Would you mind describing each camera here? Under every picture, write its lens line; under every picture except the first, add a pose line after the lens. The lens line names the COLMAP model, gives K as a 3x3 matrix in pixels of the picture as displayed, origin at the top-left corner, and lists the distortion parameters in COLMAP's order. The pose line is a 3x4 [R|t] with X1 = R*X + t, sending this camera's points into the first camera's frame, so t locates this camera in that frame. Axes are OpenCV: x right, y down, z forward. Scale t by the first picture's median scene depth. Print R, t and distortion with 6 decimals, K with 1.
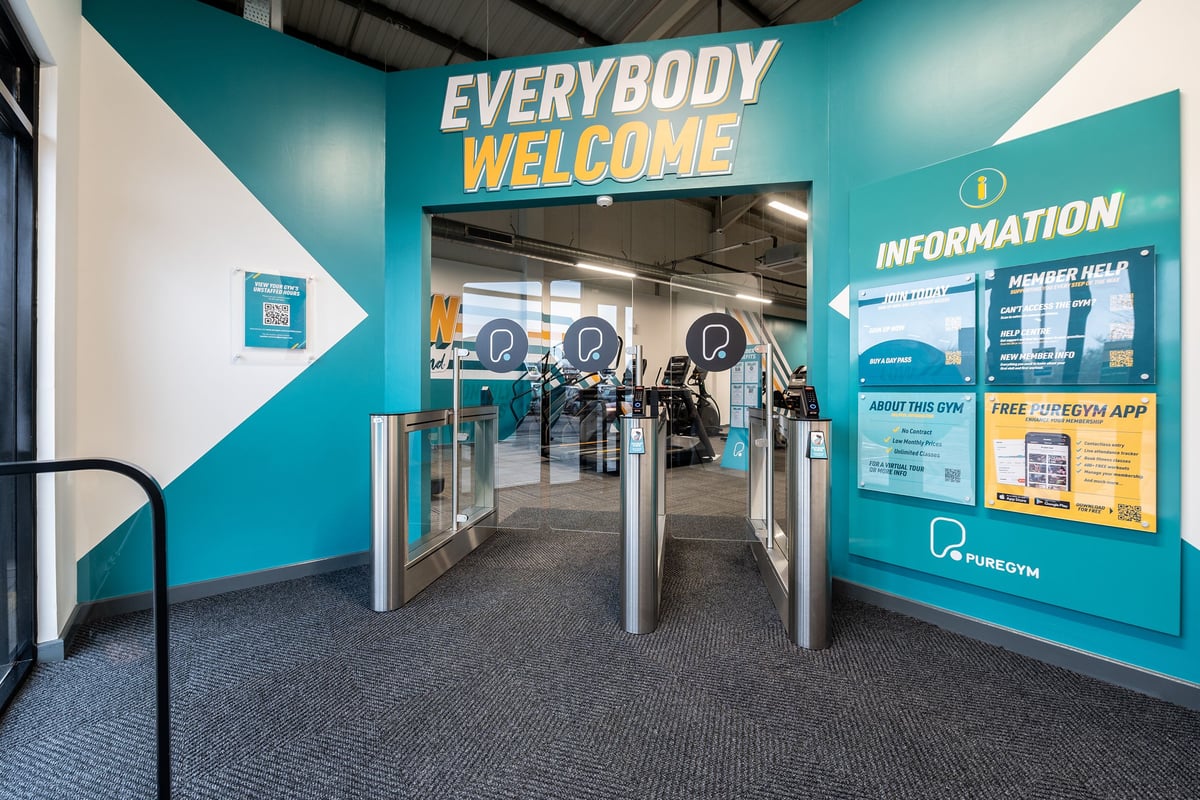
lens RADIAL K [[492.0, 0, 599.5], [0, 492.0, 395.4], [0, 0, 1]] dist [-0.015292, -0.000347]
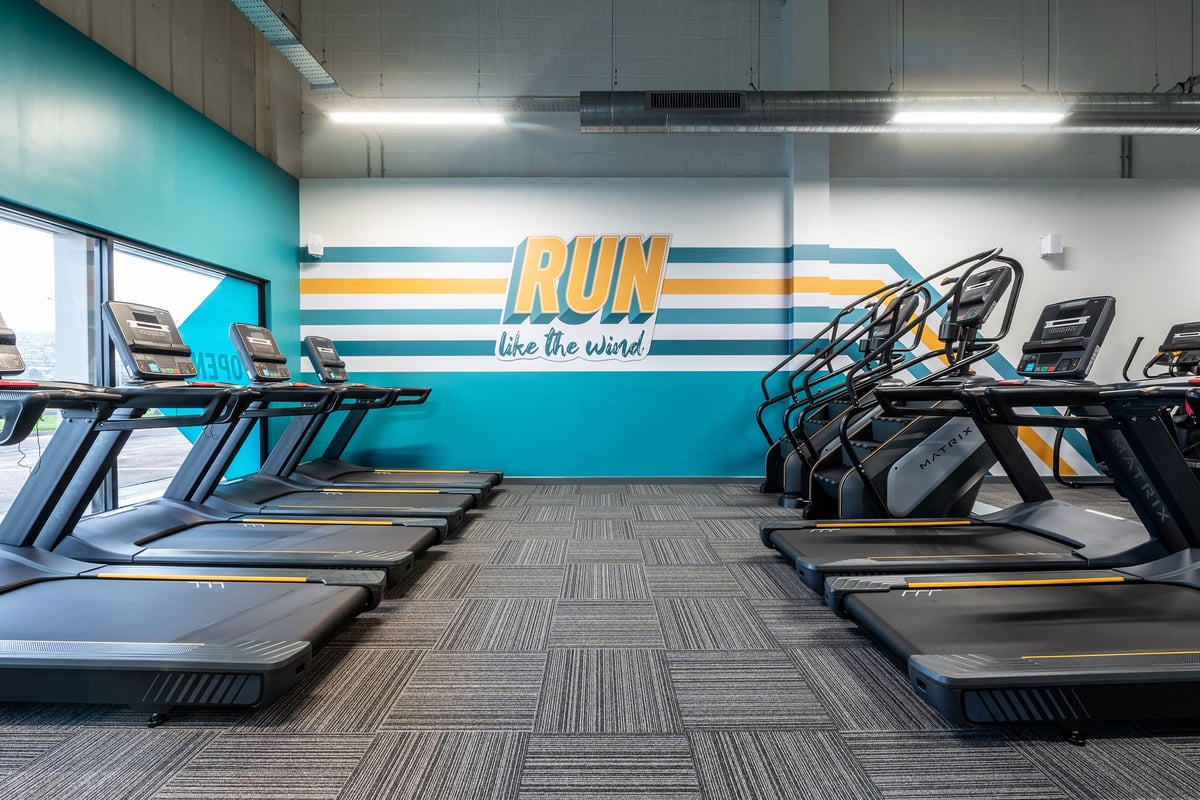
lens RADIAL K [[492.0, 0, 599.1], [0, 492.0, 395.9], [0, 0, 1]] dist [-0.015292, -0.000347]
pose [[0.782974, 0.006821, -0.622017, 0.023767], [0.000466, 0.999933, 0.011551, -0.010356], [0.622055, -0.009334, 0.782918, 0.471989]]
